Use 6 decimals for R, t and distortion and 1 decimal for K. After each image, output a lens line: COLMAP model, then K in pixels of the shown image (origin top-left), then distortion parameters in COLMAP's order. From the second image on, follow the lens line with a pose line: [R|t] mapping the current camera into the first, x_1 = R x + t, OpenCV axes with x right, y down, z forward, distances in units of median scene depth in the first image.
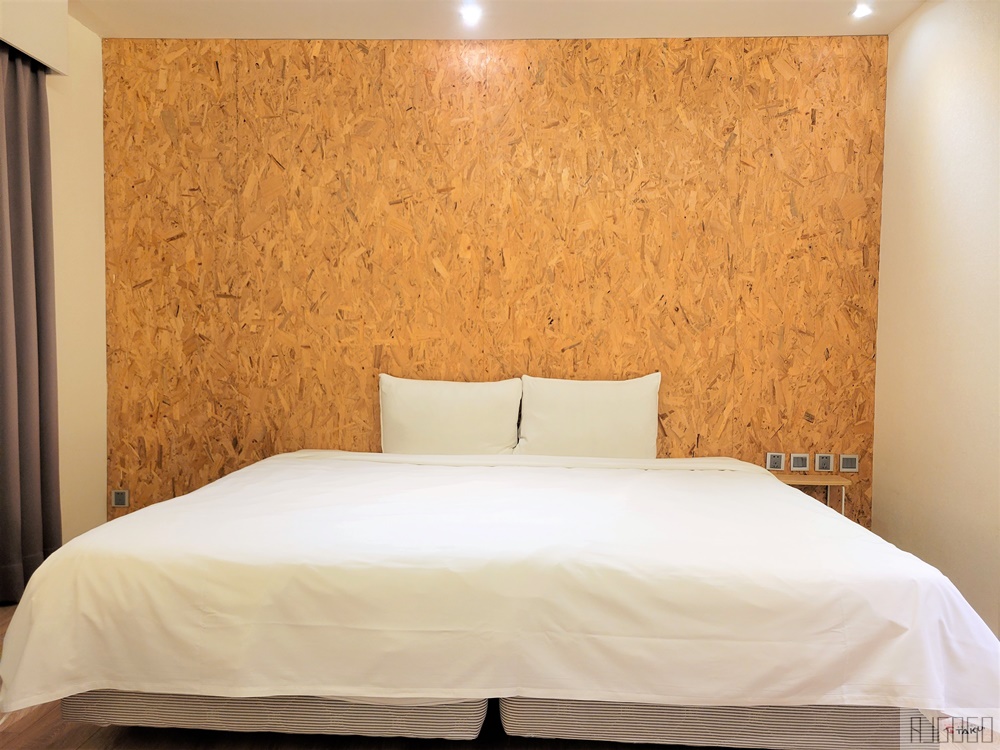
lens RADIAL K [[756.5, 0, 496.2], [0, 756.5, 373.3], [0, 0, 1]] dist [0.032718, -0.008055]
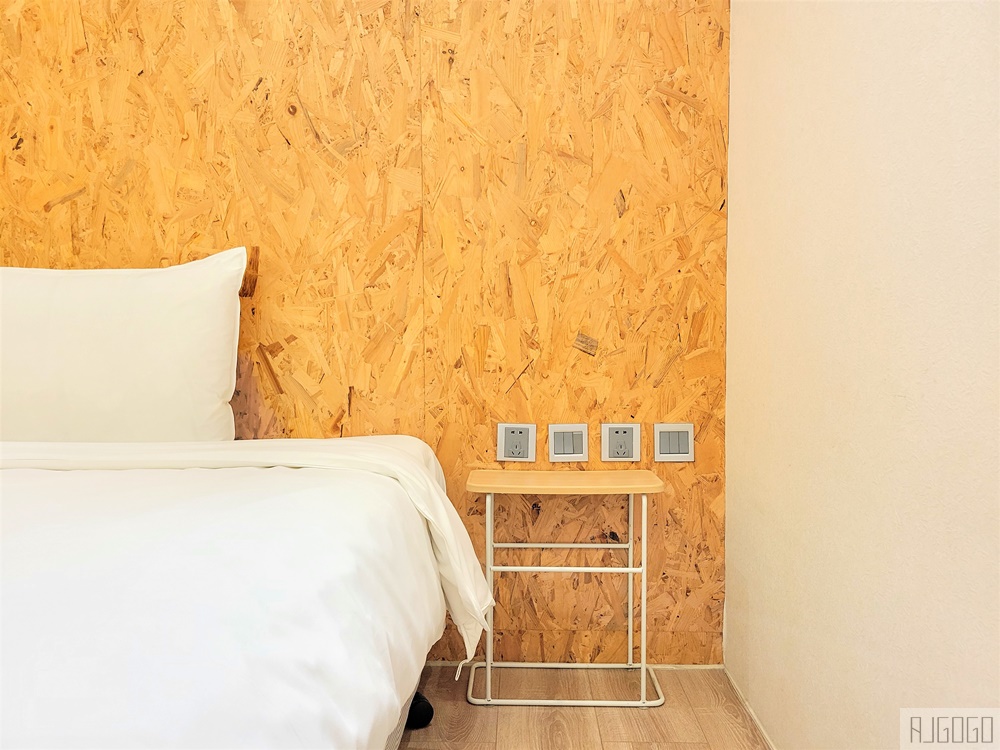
lens RADIAL K [[756.5, 0, 504.5], [0, 756.5, 374.6], [0, 0, 1]] dist [0.032718, -0.008055]
pose [[0.999784, -0.019337, 0.007677, 0.358070], [0.019253, 0.999756, 0.010783, 0.070244], [-0.007883, -0.010633, 0.999912, 0.545889]]
